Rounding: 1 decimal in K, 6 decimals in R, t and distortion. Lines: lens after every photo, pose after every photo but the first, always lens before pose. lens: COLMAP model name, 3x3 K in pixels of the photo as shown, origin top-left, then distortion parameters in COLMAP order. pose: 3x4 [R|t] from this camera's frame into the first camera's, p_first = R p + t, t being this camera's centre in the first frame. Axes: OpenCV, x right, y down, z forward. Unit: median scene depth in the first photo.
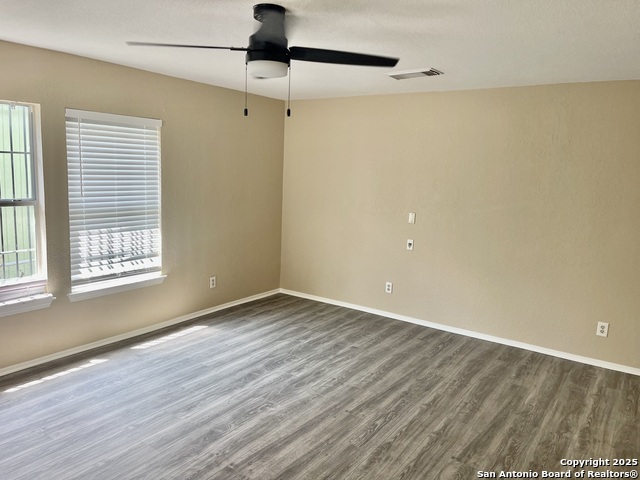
lens RADIAL K [[484.9, 0, 317.1], [0, 484.9, 235.6], [0, 0, 1]] dist [0.083795, -0.101692]
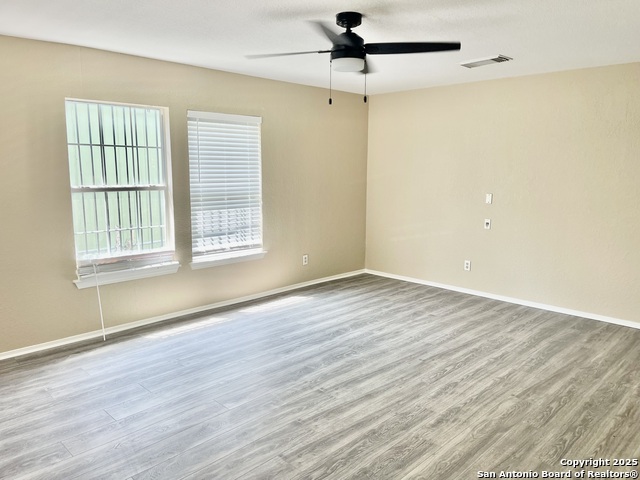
lens RADIAL K [[484.9, 0, 327.6], [0, 484.9, 238.7], [0, 0, 1]] dist [0.083795, -0.101692]
pose [[0.986465, -0.007474, -0.163801, 0.034369], [0.008328, 0.999955, 0.004531, 0.065304], [0.163760, -0.005834, 0.986483, -0.161682]]
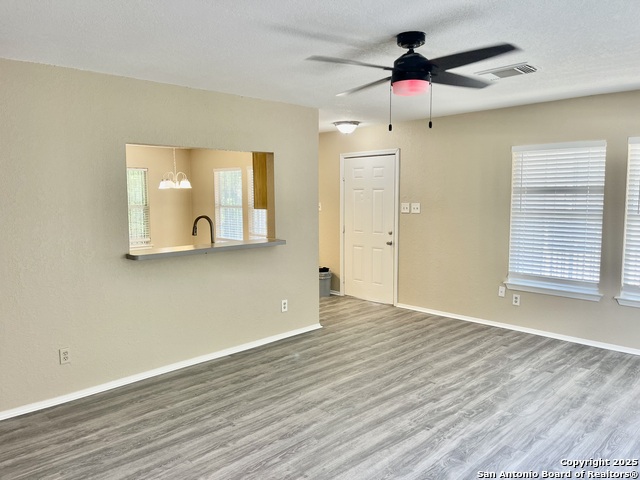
lens RADIAL K [[484.9, 0, 317.4], [0, 484.9, 239.4], [0, 0, 1]] dist [0.083795, -0.101692]
pose [[-0.982577, -0.049741, 0.179078, -0.079582], [-0.004554, 0.969677, 0.244348, -0.204656], [-0.185802, 0.239275, -0.953008, 1.615398]]
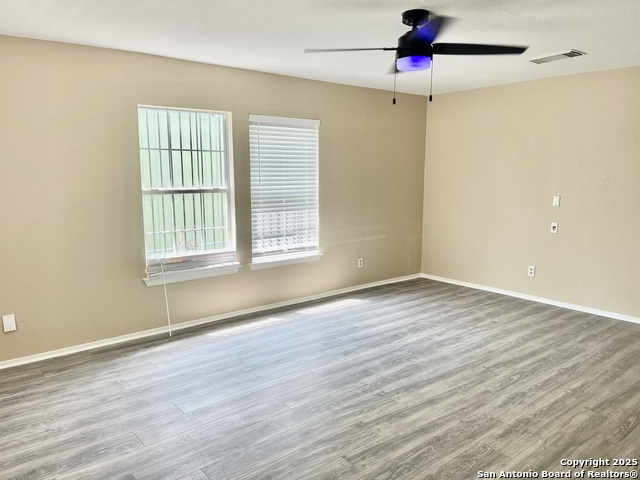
lens RADIAL K [[484.9, 0, 323.8], [0, 484.9, 241.4], [0, 0, 1]] dist [0.083795, -0.101692]
pose [[0.963026, 0.001714, -0.269402, 0.009323], [-0.001453, 0.999998, 0.001169, 0.070709], [0.269404, -0.000735, 0.963027, -0.162738]]
